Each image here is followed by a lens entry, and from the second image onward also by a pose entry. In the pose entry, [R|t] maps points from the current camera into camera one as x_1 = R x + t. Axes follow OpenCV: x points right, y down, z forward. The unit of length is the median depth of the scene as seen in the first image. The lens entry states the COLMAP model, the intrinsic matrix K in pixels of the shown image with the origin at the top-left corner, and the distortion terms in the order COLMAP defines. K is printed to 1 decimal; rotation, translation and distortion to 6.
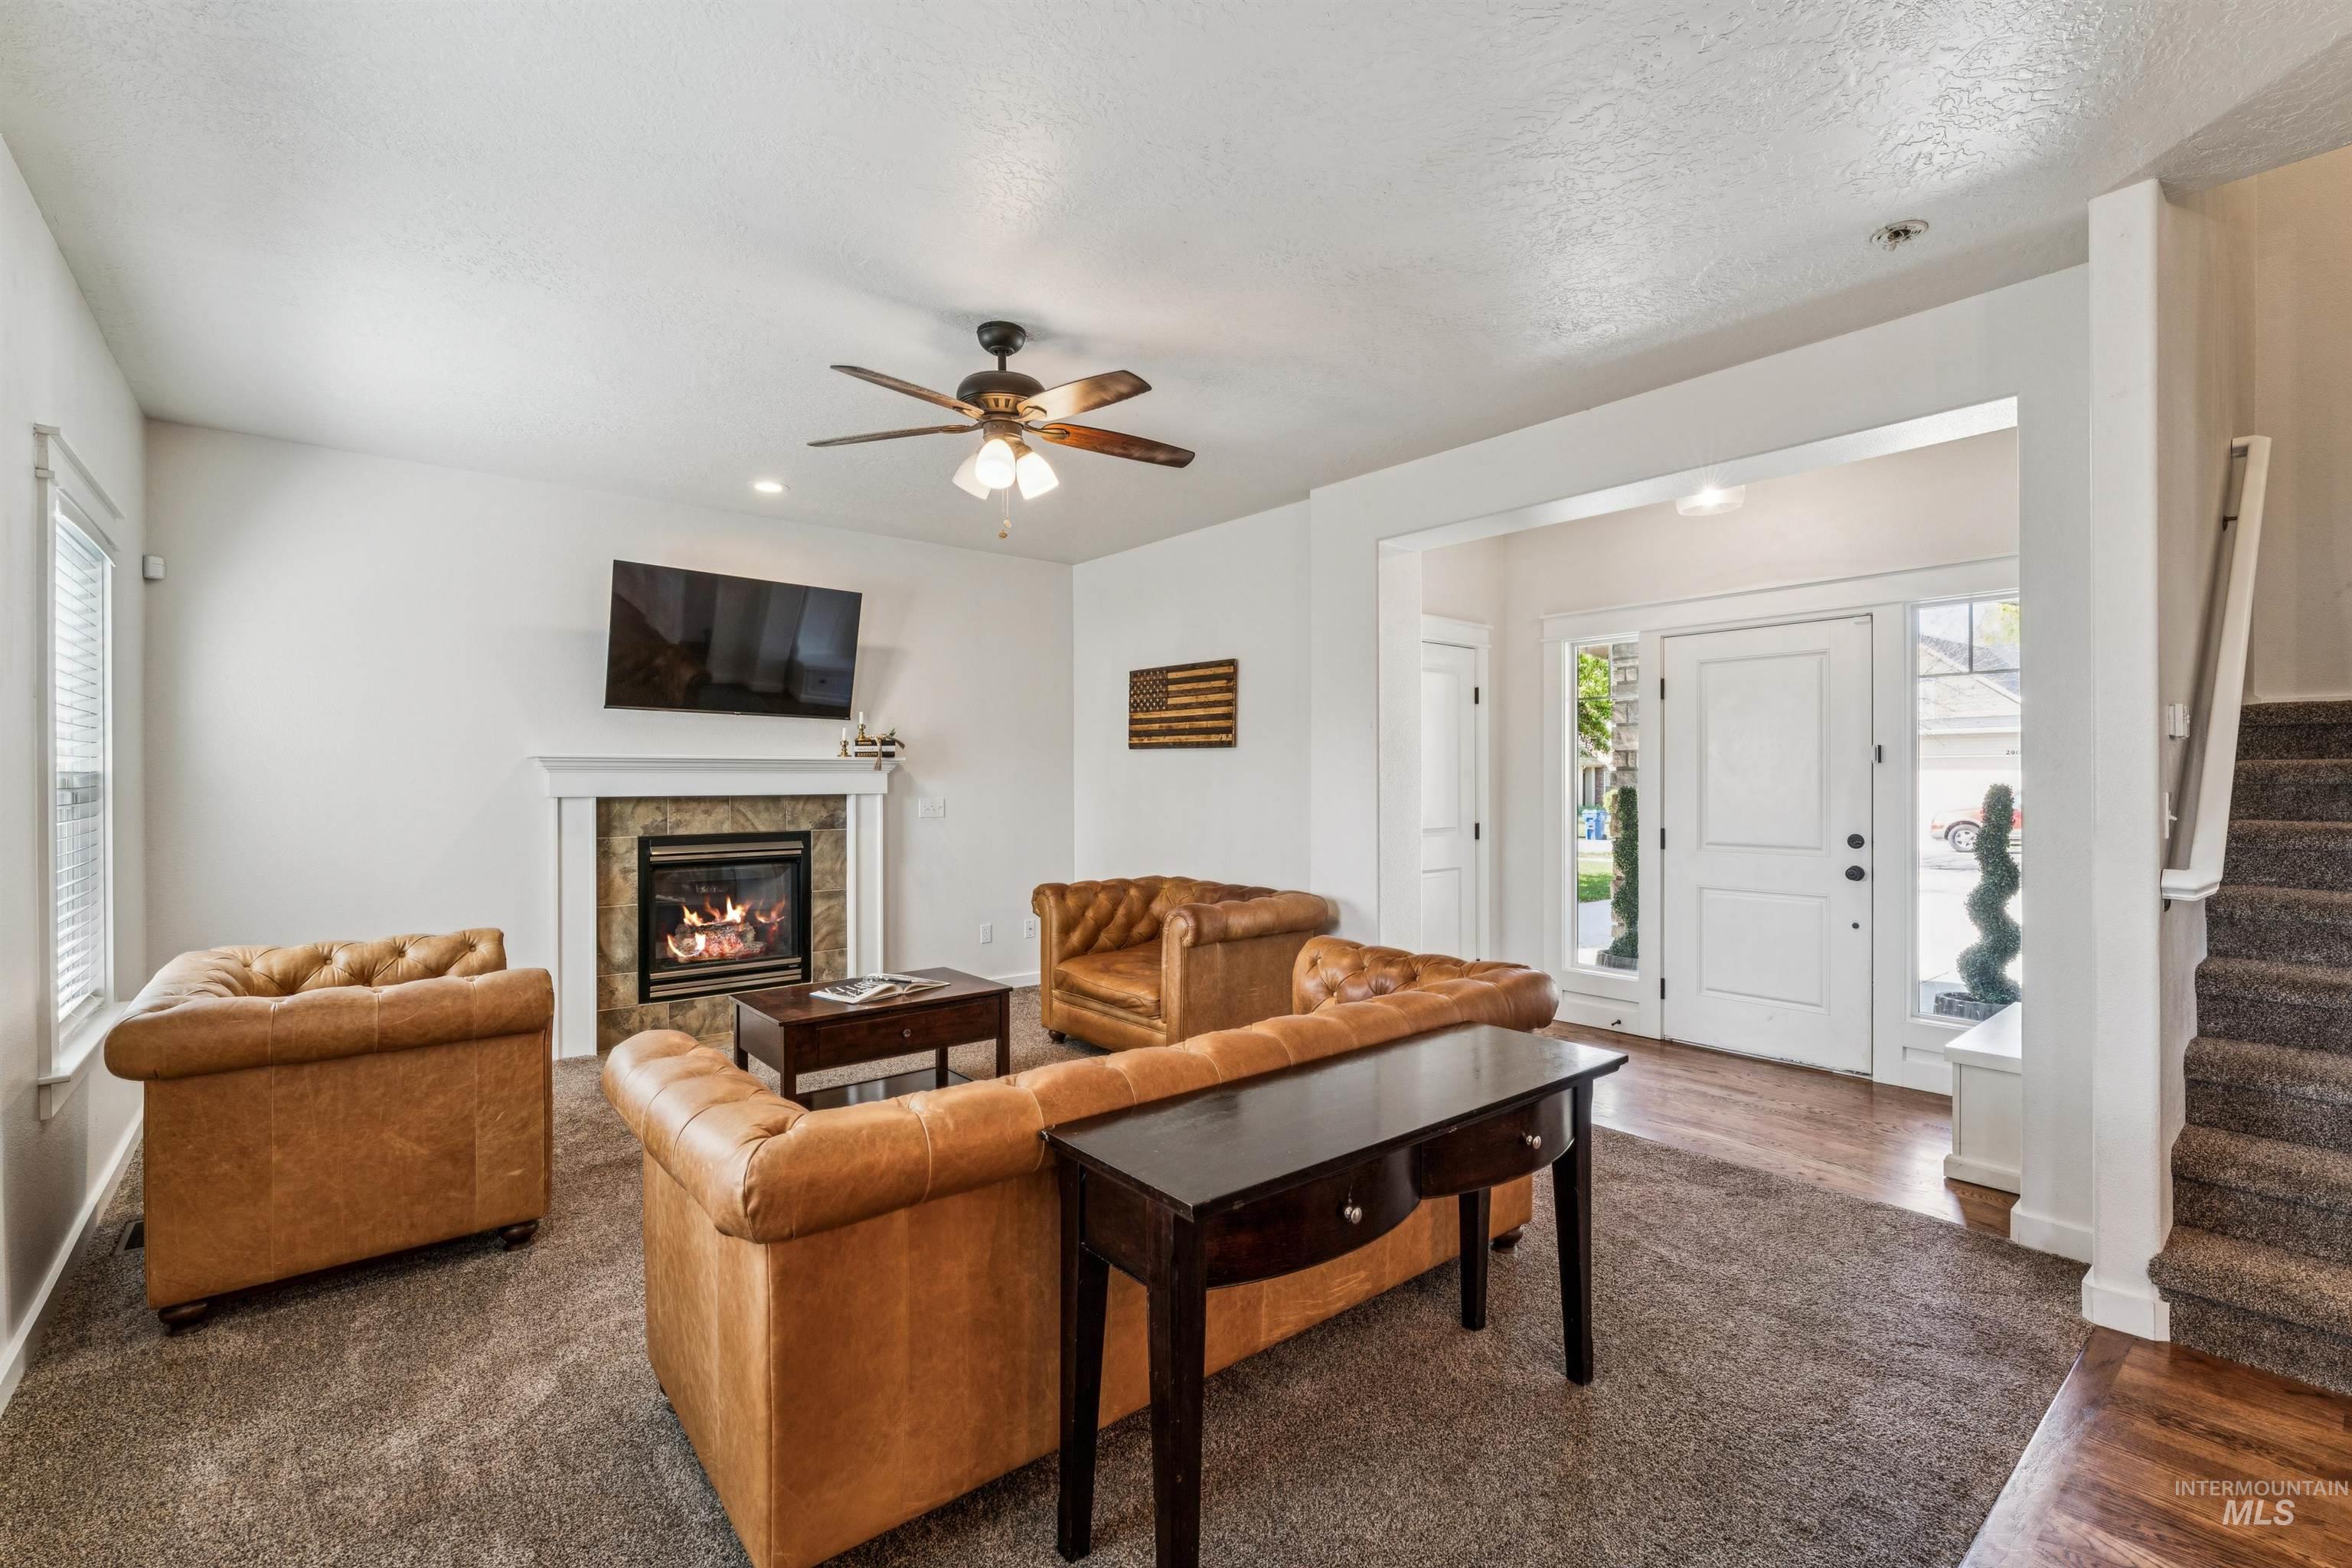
lens RADIAL K [[1022.4, 0, 1170.2], [0, 1022.4, 783.9], [0, 0, 1]] dist [-0.007757, 0.002878]
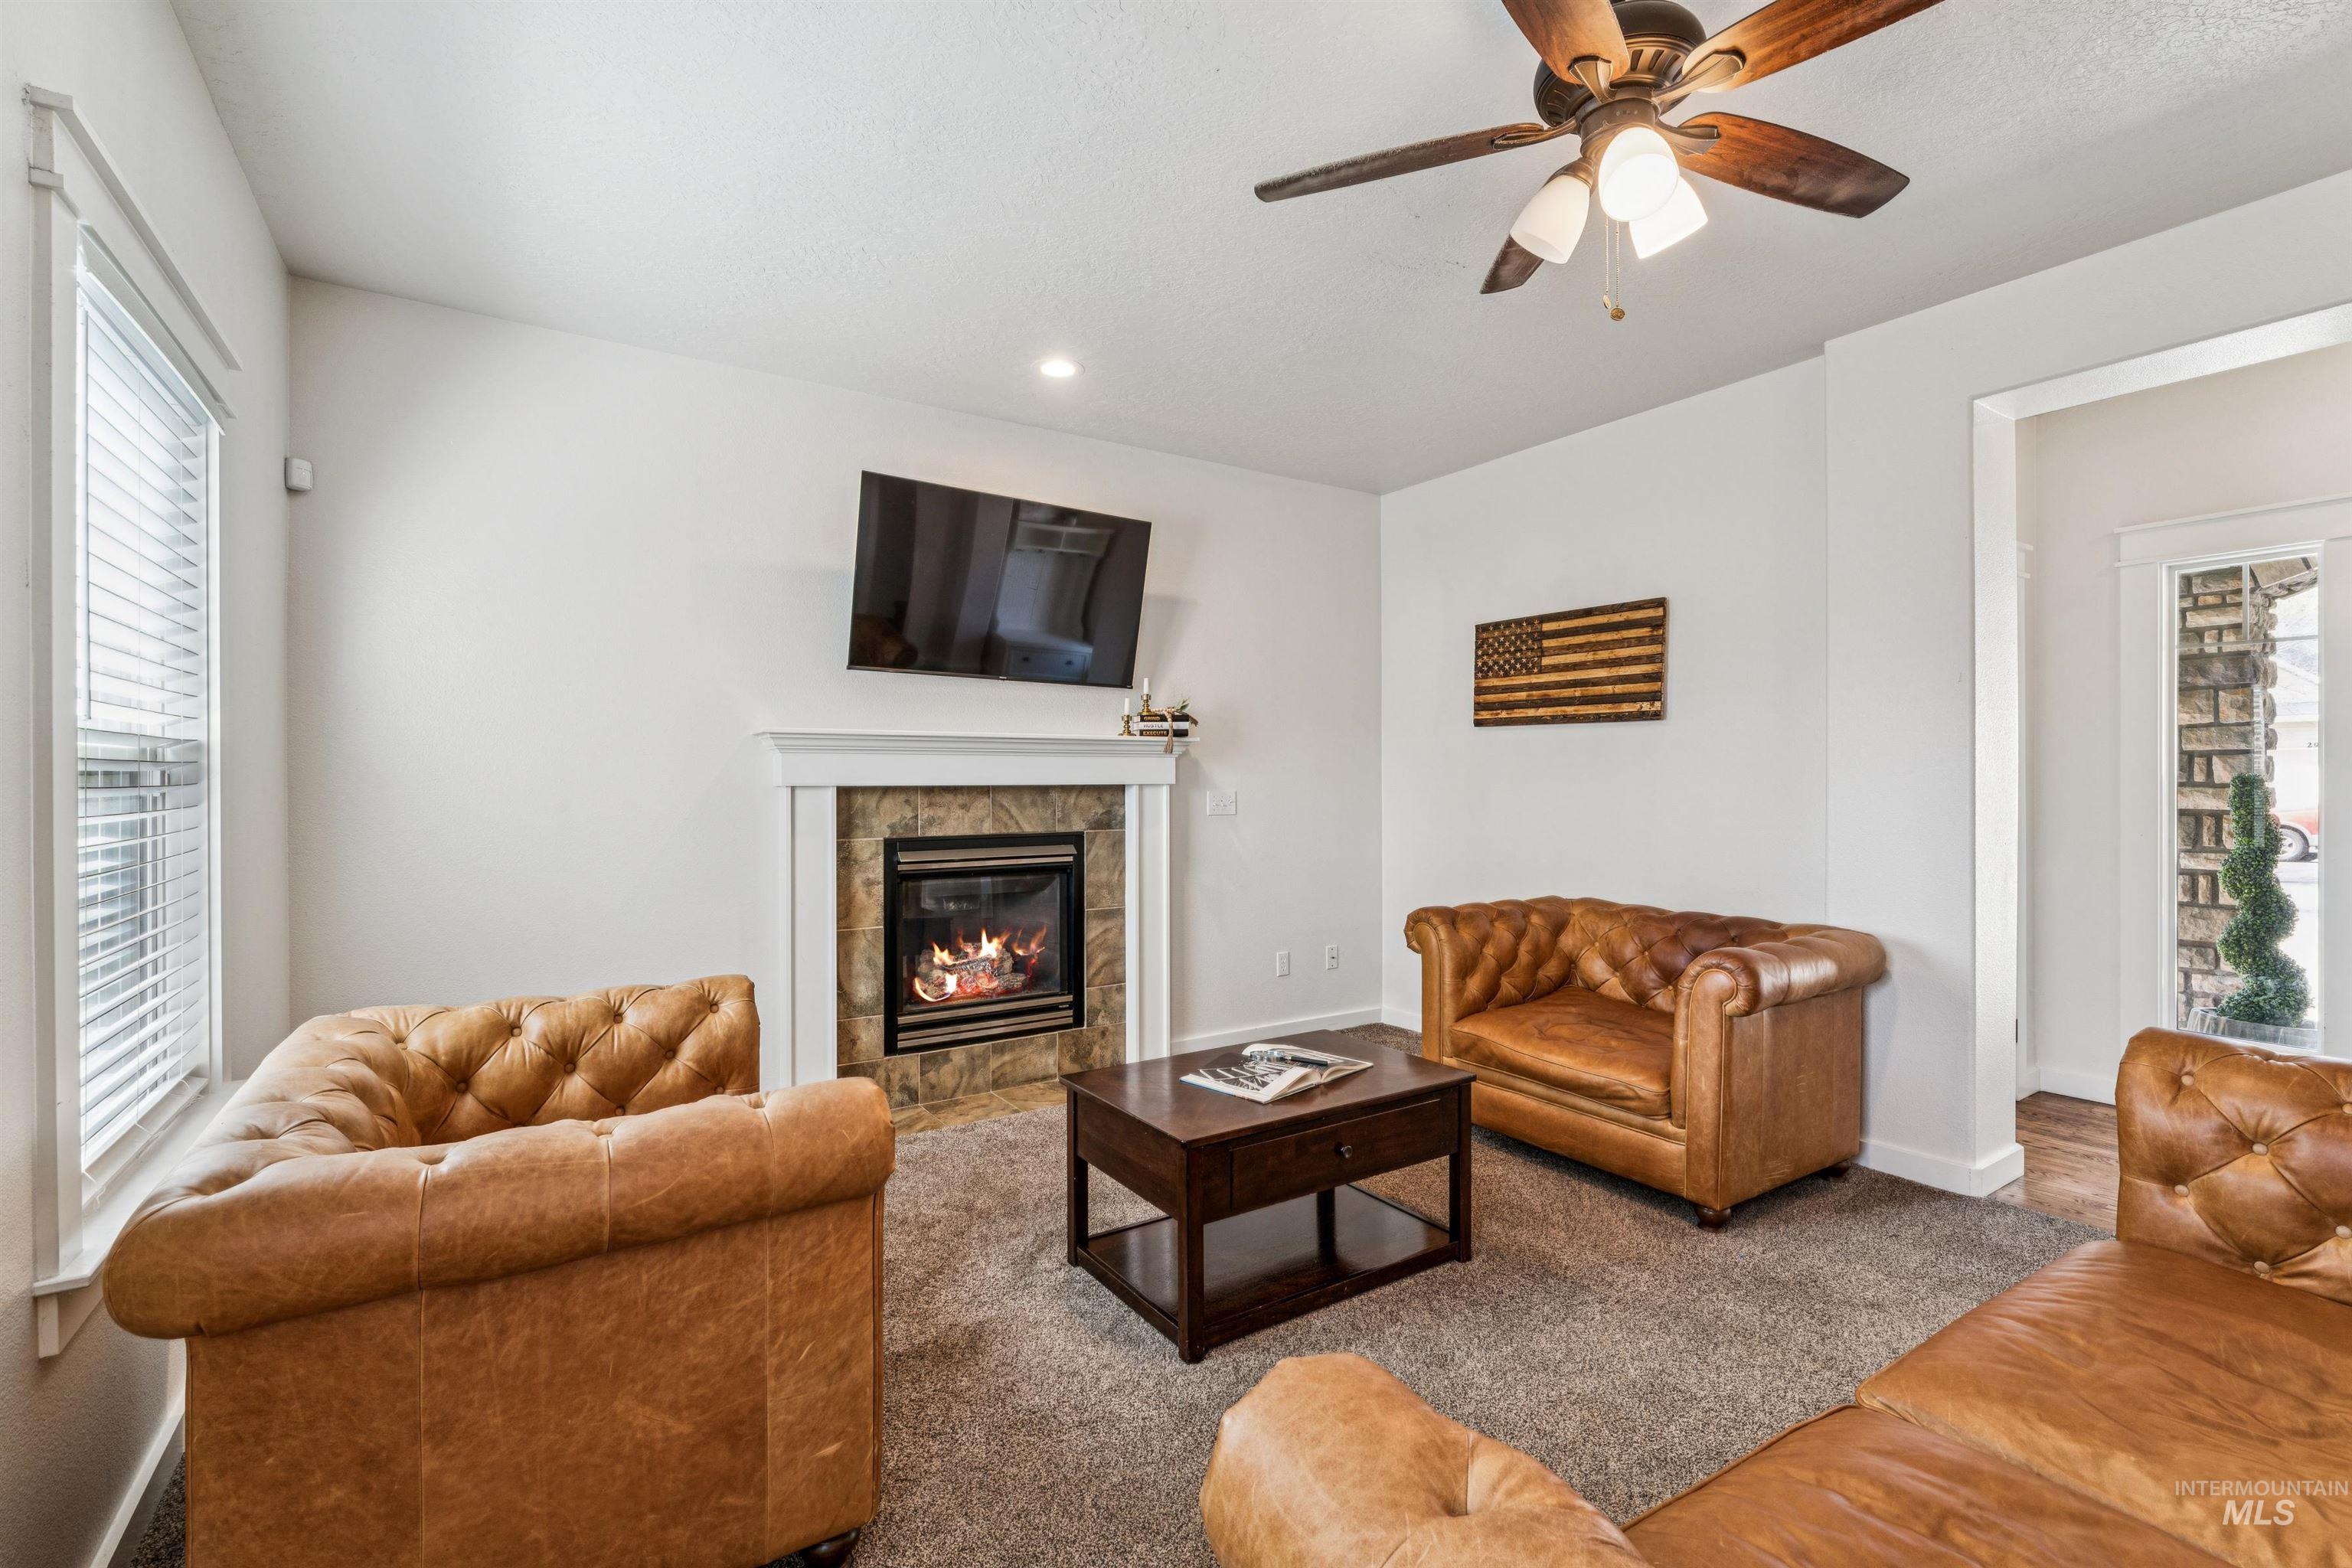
lens RADIAL K [[1022.4, 0, 1166.0], [0, 1022.4, 784.3], [0, 0, 1]] dist [-0.007757, 0.002878]
pose [[0.993015, 0.000917, -0.117984, -0.221493], [-0.000782, 0.999999, 0.001188, 0.010087], [0.117985, -0.001088, 0.993015, 0.263773]]
